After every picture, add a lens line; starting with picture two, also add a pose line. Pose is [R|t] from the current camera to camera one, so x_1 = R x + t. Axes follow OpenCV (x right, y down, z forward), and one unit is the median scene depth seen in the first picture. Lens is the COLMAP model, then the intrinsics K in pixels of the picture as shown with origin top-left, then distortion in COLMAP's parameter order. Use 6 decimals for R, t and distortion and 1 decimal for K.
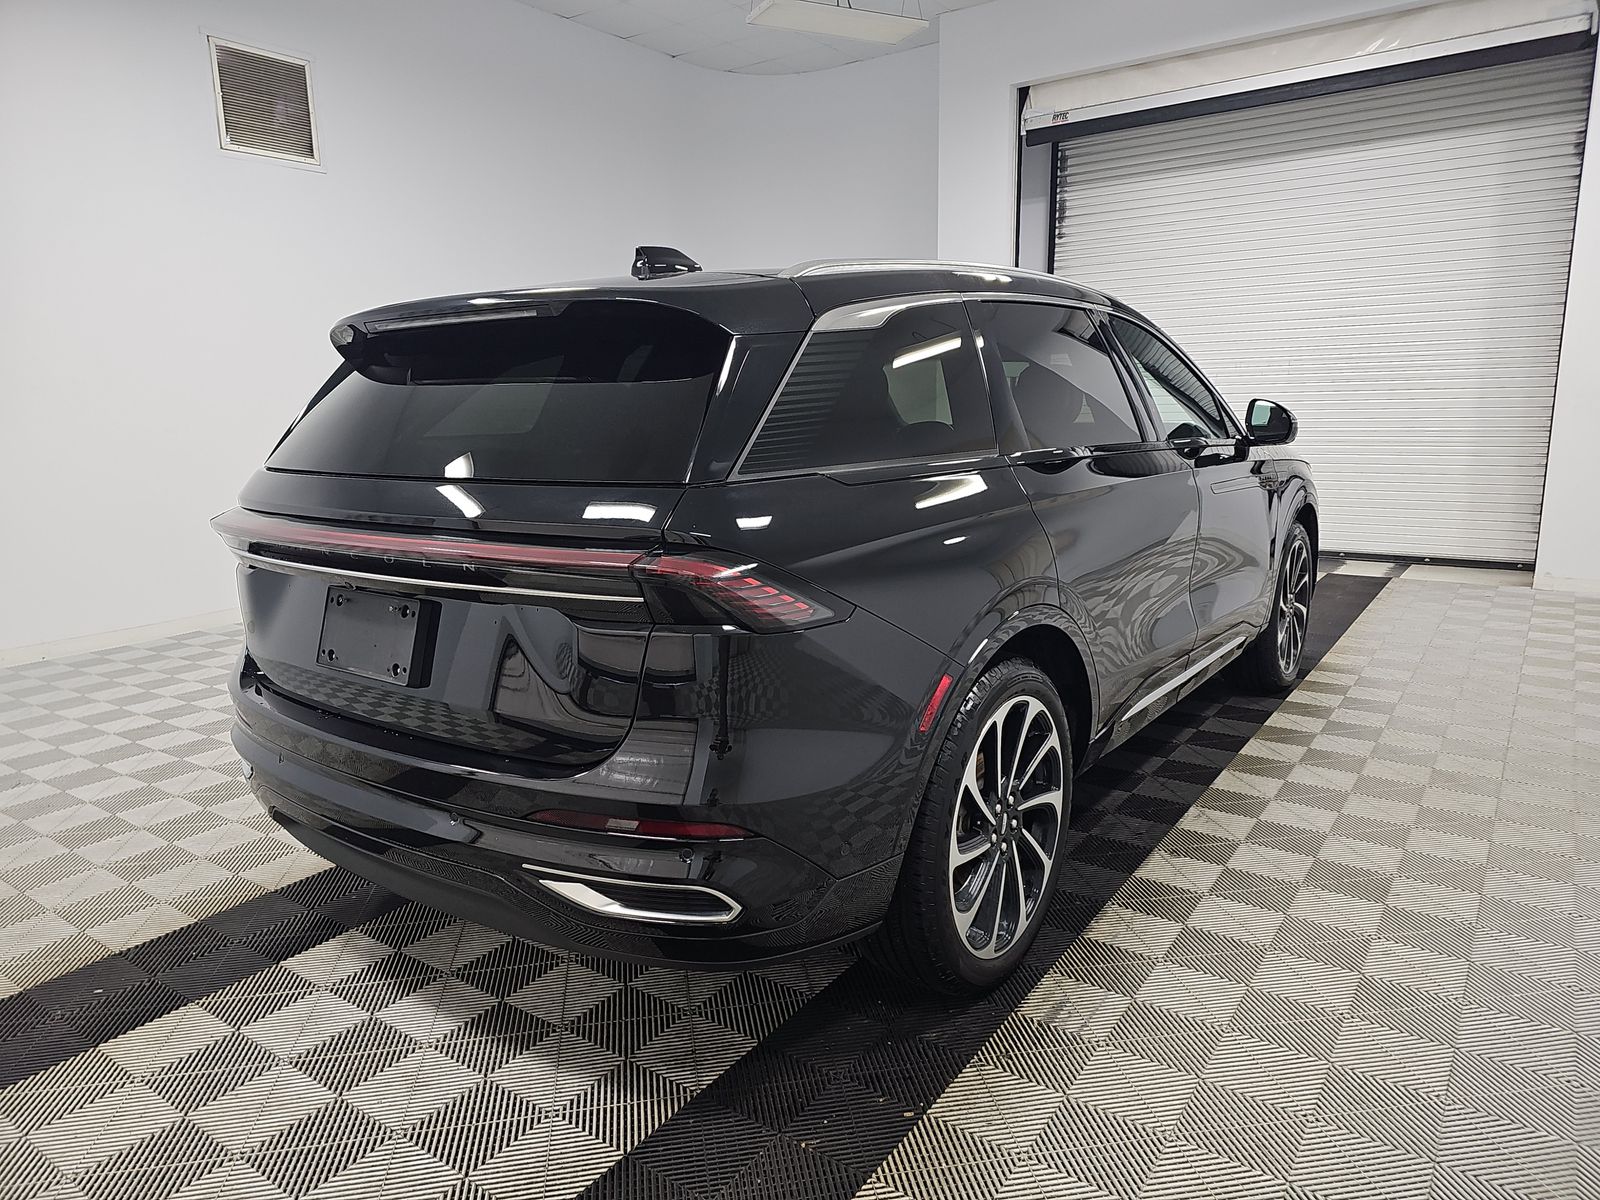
lens RADIAL K [[1028.4, 0, 800.0], [0, 1028.4, 600.0], [0, 0, 1]] dist [0.002996, -0.000868]
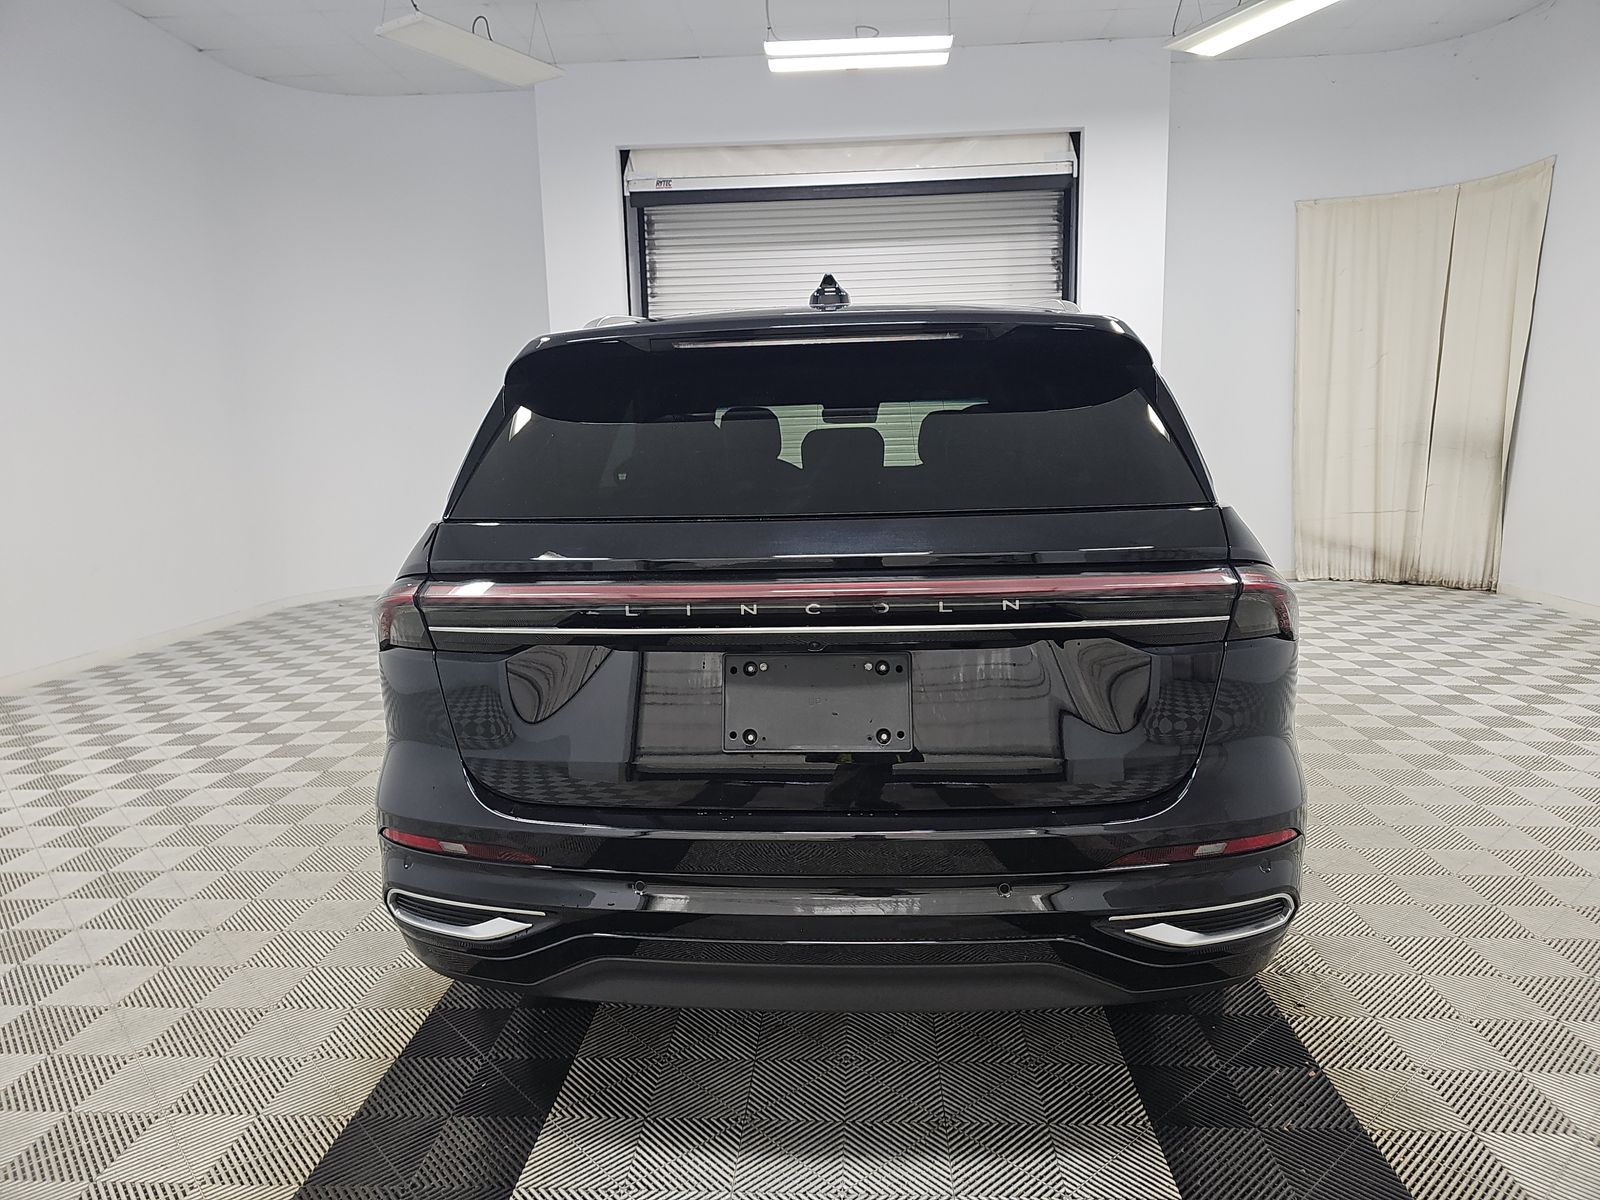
lens RADIAL K [[1028.4, 0, 800.0], [0, 1028.4, 600.0], [0, 0, 1]] dist [0.002996, -0.000868]
pose [[0.852028, -0.075012, 0.518093, -0.198343], [0.103839, 0.994232, -0.026819, -0.006459], [-0.513094, 0.076649, 0.854903, 0.067758]]
